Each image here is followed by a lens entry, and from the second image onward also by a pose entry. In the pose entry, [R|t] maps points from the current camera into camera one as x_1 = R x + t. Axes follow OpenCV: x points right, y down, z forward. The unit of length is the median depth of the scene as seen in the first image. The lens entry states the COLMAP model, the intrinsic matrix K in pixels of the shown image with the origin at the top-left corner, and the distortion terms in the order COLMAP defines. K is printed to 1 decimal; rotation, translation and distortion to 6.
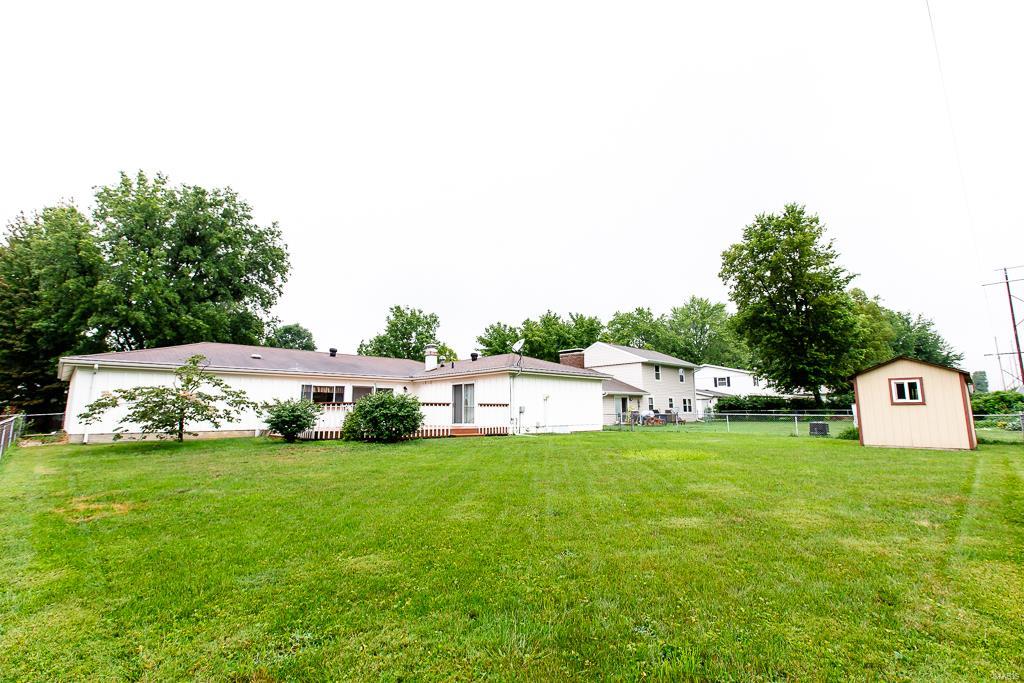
lens RADIAL K [[457.1, 0, 512.0], [0, 457.1, 341.5], [0, 0, 1]] dist [0.001732, 0.000503]
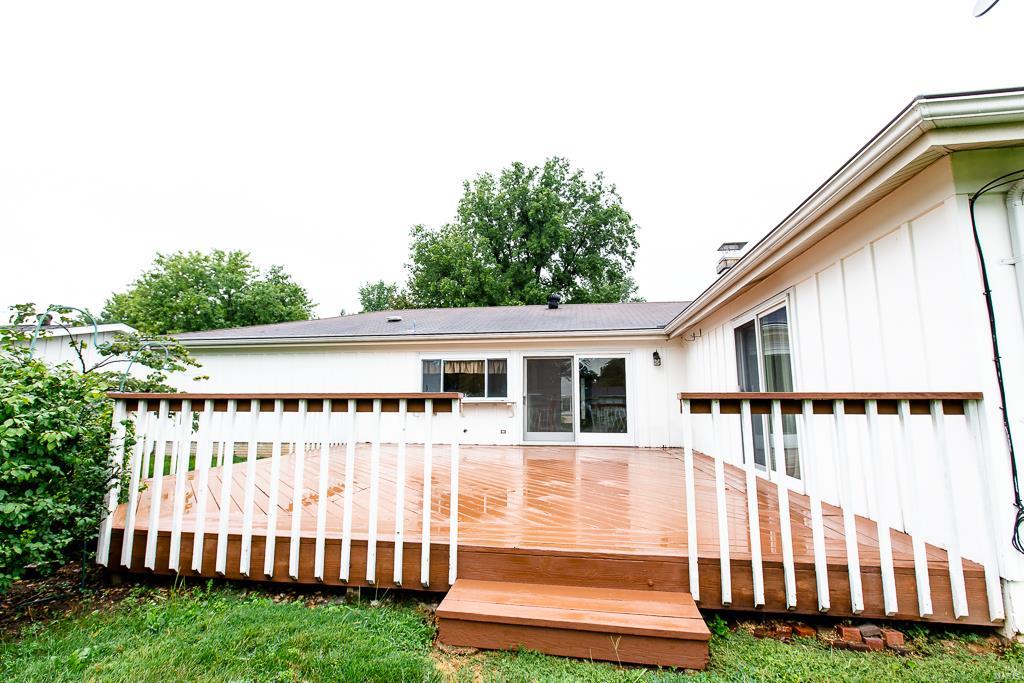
lens RADIAL K [[457.1, 0, 512.0], [0, 457.1, 341.5], [0, 0, 1]] dist [0.001732, 0.000503]
pose [[0.605420, -0.096487, -0.790036, 0.016341], [0.114914, 0.992821, -0.033193, 0.096633], [0.787566, -0.070691, 0.612162, 0.713808]]
